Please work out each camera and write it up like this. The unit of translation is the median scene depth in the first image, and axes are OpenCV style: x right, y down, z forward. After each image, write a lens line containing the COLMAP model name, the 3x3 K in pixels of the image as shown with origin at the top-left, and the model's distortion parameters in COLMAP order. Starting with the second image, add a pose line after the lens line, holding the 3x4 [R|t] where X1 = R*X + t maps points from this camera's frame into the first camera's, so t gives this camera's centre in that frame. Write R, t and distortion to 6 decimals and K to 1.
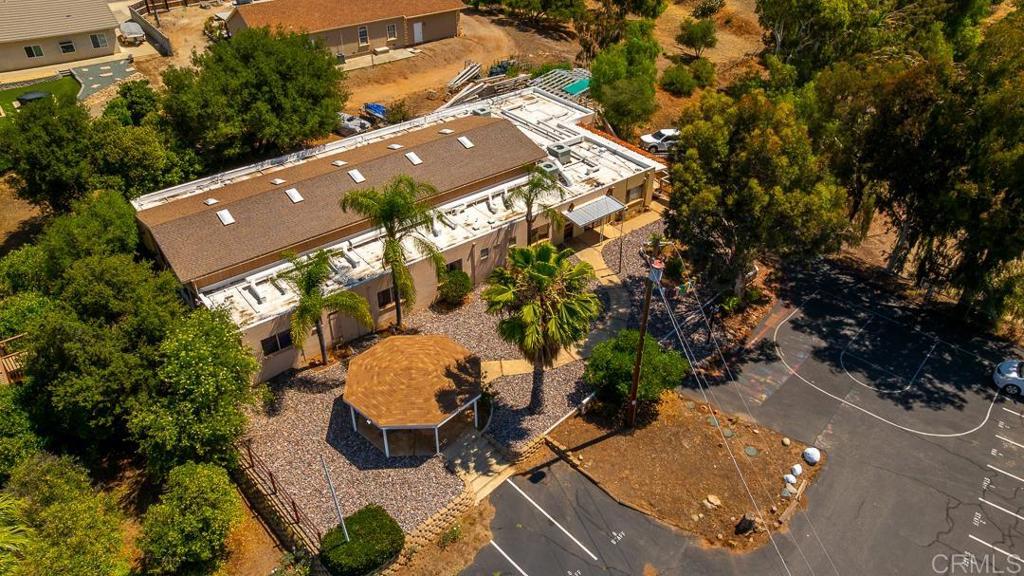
lens RADIAL K [[717.8, 0, 516.5], [0, 717.8, 283.4], [0, 0, 1]] dist [-0.013537, 0.000698]
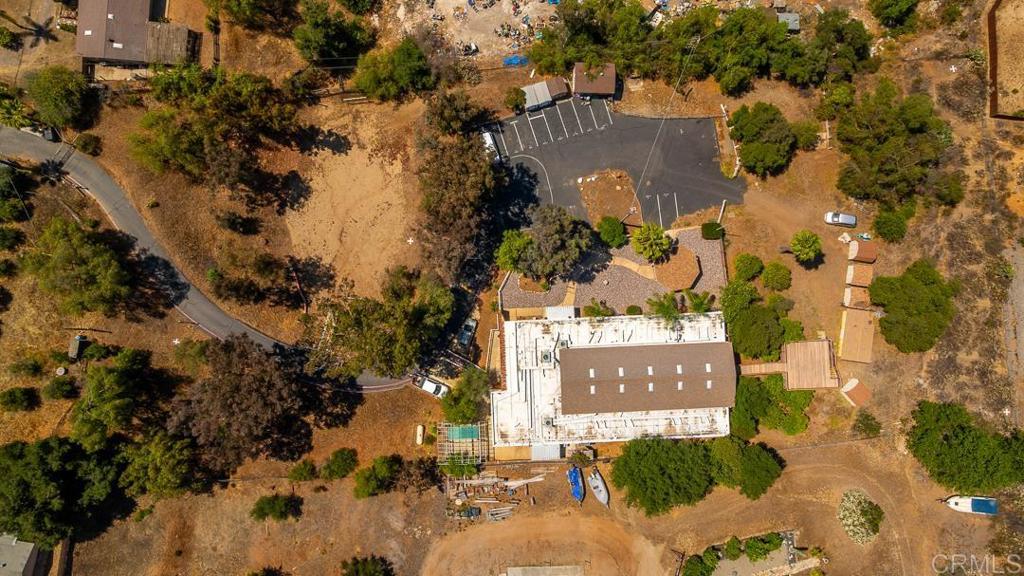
lens RADIAL K [[717.8, 0, 516.5], [0, 717.8, 283.4], [0, 0, 1]] dist [-0.013537, 0.000698]
pose [[-0.805252, -0.592933, -0.000398, 0.341963], [0.323187, -0.439478, 0.838099, -2.480292], [-0.497111, 0.674752, 0.545519, -0.260006]]
